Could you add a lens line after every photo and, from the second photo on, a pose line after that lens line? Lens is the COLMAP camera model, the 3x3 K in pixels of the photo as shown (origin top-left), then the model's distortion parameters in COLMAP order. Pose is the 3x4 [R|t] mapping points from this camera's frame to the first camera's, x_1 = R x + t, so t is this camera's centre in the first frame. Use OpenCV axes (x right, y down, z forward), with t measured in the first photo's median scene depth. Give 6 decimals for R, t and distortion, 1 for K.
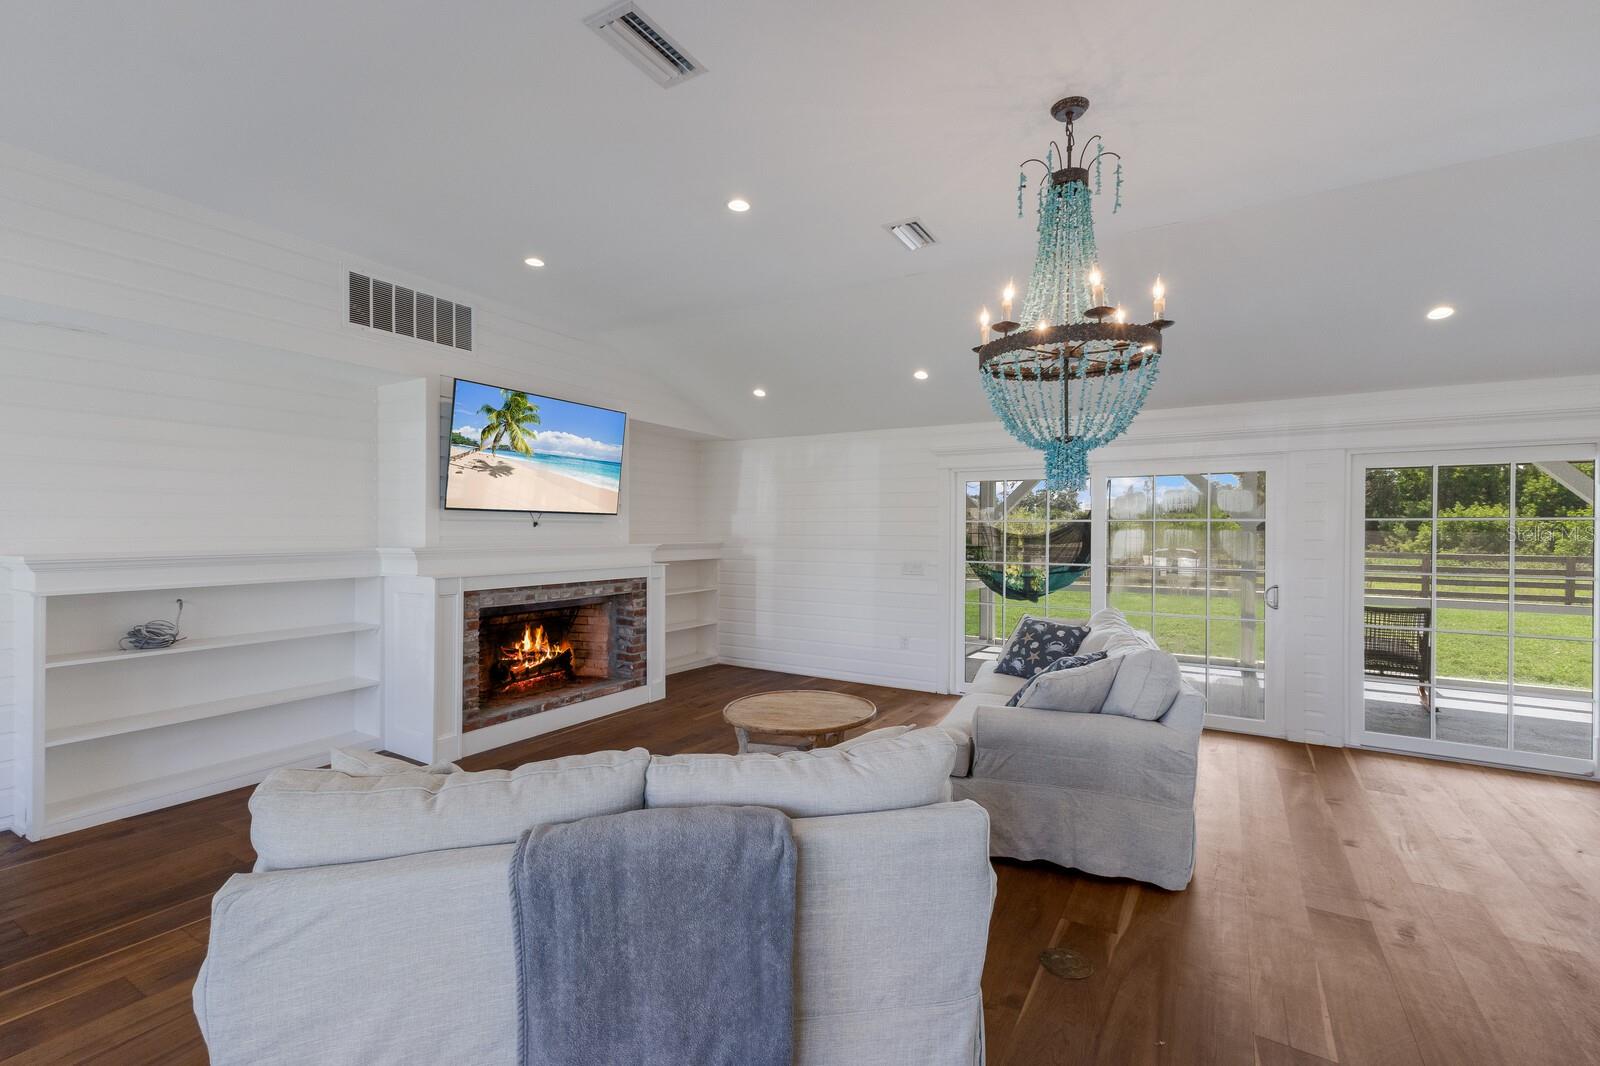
lens RADIAL K [[684.5, 0, 804.6], [0, 684.5, 531.1], [0, 0, 1]] dist [0.021195, -0.000585]
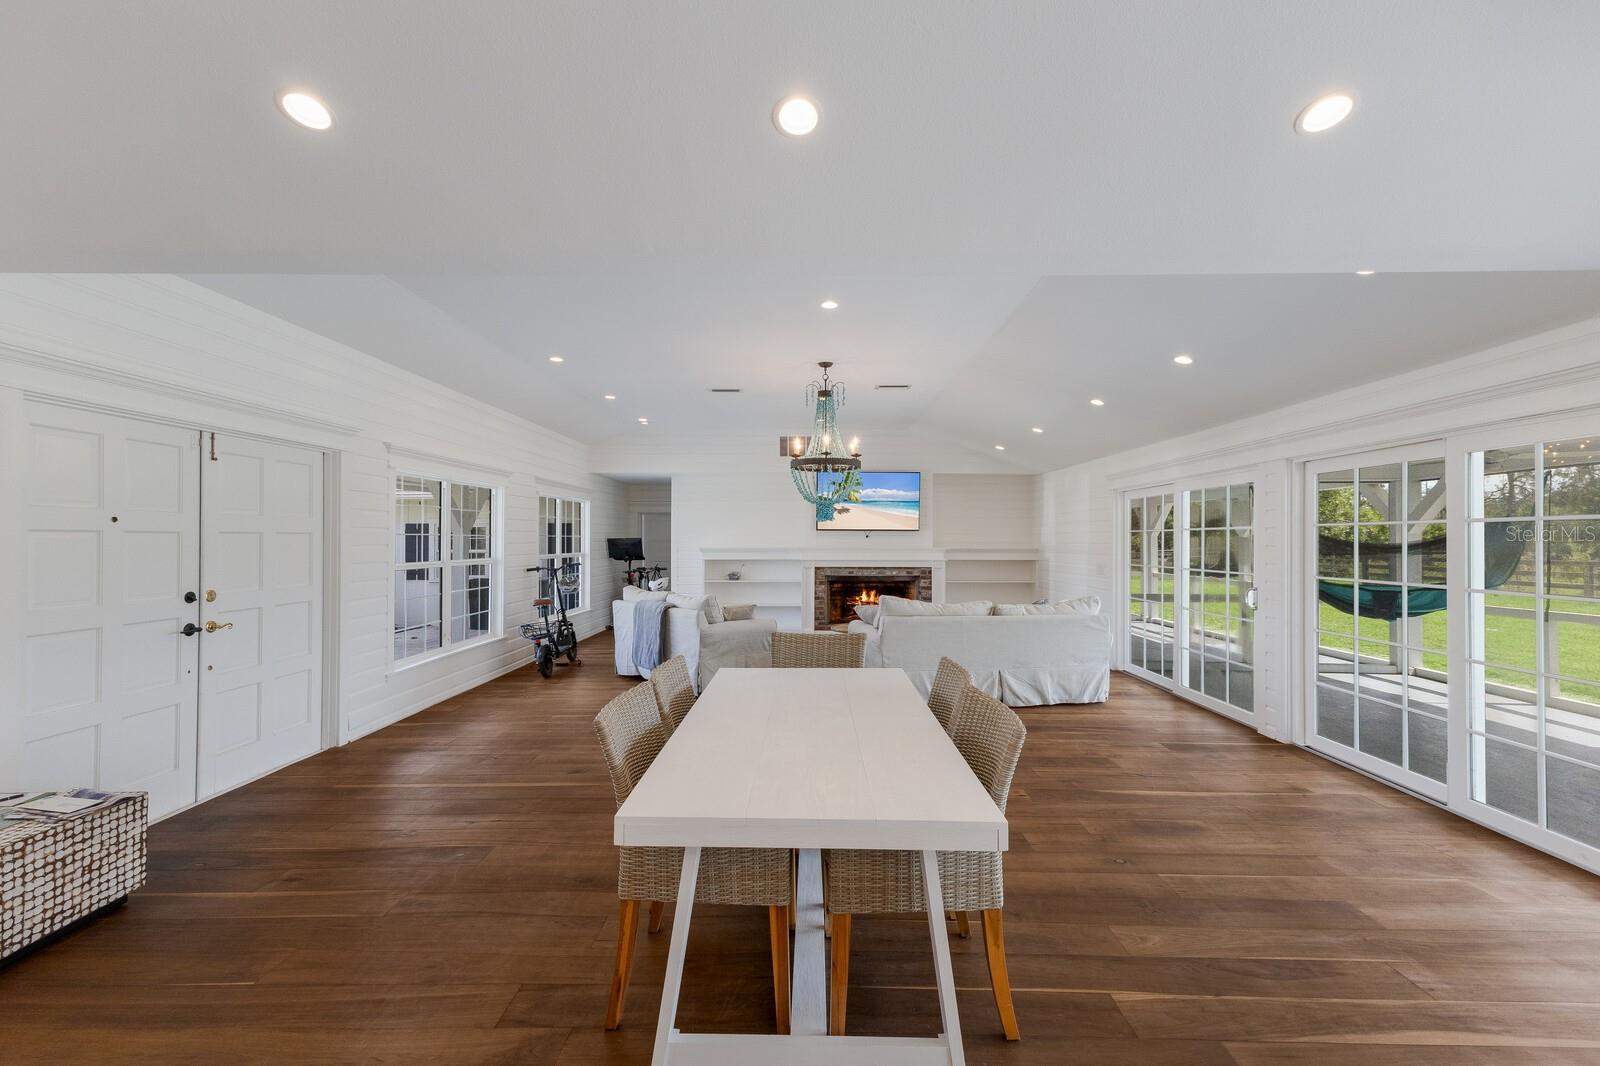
lens RADIAL K [[684.5, 0, 799.3], [0, 684.5, 533.5], [0, 0, 1]] dist [0.021195, -0.000585]
pose [[0.501265, -0.012336, -0.865206, 1.212231], [-0.000943, 0.999890, -0.014802, 0.010383], [0.865293, 0.008236, 0.501198, -0.145742]]
